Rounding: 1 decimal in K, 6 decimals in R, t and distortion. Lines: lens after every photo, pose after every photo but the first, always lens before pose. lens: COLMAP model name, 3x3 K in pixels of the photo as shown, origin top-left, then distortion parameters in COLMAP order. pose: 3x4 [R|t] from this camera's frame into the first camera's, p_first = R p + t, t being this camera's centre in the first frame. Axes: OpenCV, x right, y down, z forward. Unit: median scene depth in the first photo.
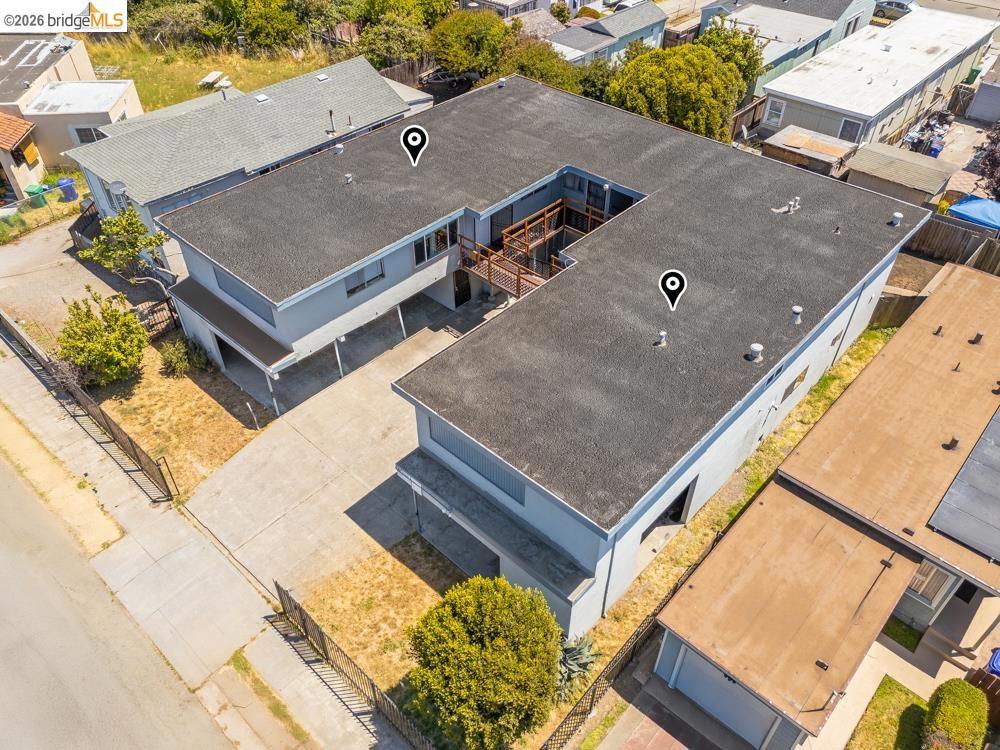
lens RADIAL K [[747.5, 0, 495.2], [0, 747.5, 377.5], [0, 0, 1]] dist [0.067972, -0.054387]
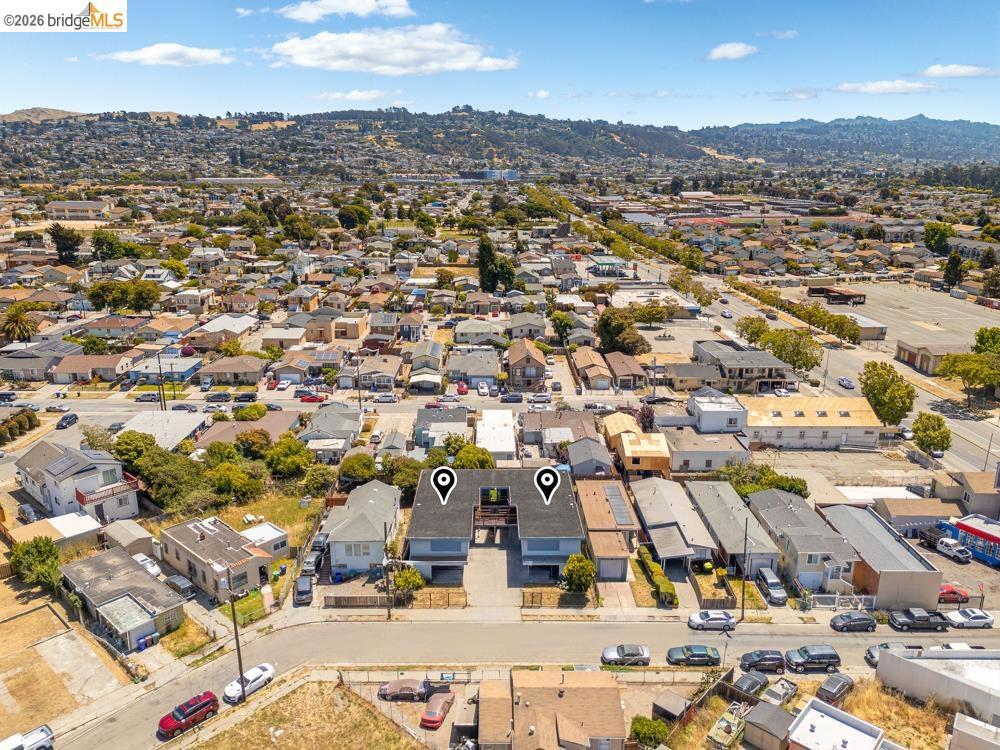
lens RADIAL K [[747.5, 0, 501.7], [0, 747.5, 374.6], [0, 0, 1]] dist [0.067972, -0.054387]
pose [[0.722472, -0.185741, 0.665983, -1.977095], [0.459383, 0.848840, -0.261608, 0.198526], [-0.516722, 0.494946, 0.698590, -1.609495]]
